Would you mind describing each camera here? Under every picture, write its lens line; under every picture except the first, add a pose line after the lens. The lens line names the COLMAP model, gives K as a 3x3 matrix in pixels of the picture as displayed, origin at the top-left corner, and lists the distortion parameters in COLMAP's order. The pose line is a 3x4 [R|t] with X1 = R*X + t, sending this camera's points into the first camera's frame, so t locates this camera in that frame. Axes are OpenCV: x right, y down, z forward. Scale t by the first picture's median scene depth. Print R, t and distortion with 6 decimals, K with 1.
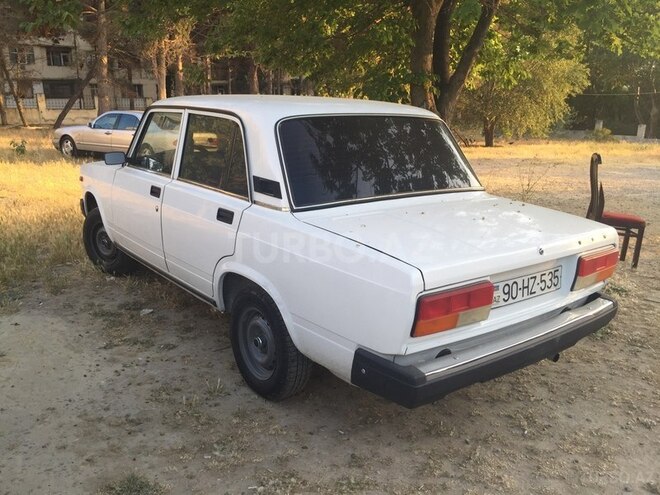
lens RADIAL K [[578.2, 0, 330.0], [0, 578.2, 247.5], [0, 0, 1]] dist [0.015808, 0.002910]
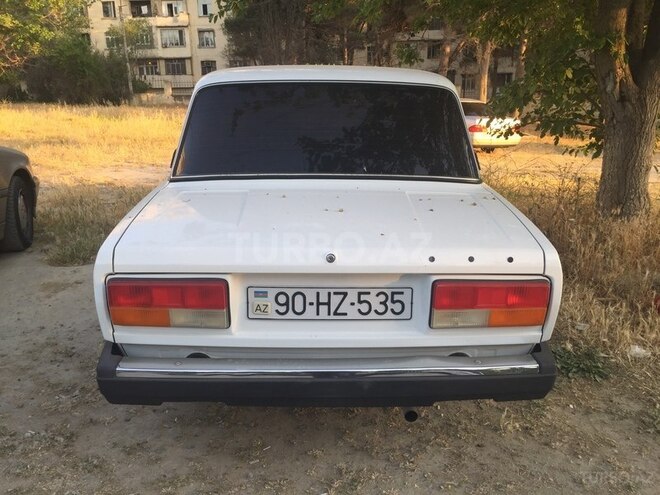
lens RADIAL K [[578.2, 0, 330.0], [0, 578.2, 247.5], [0, 0, 1]] dist [0.015808, 0.002910]
pose [[0.806431, 0.147467, -0.572645, 0.718594], [-0.138362, 0.988579, 0.059729, -0.045659], [0.574913, 0.031066, 0.817625, 0.371726]]
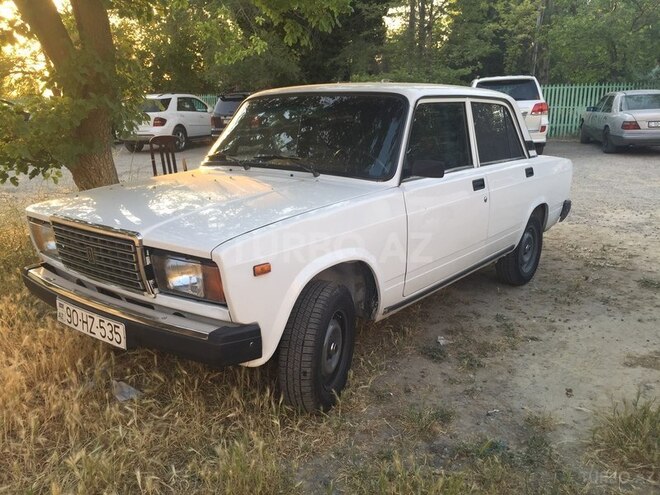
lens RADIAL K [[578.2, 0, 330.0], [0, 578.2, 247.5], [0, 0, 1]] dist [0.015808, 0.002910]
pose [[-0.245346, -0.247188, 0.937392, -1.617271], [0.234789, 0.923007, 0.304847, -0.484781], [-0.940574, 0.294882, -0.168419, 1.969792]]
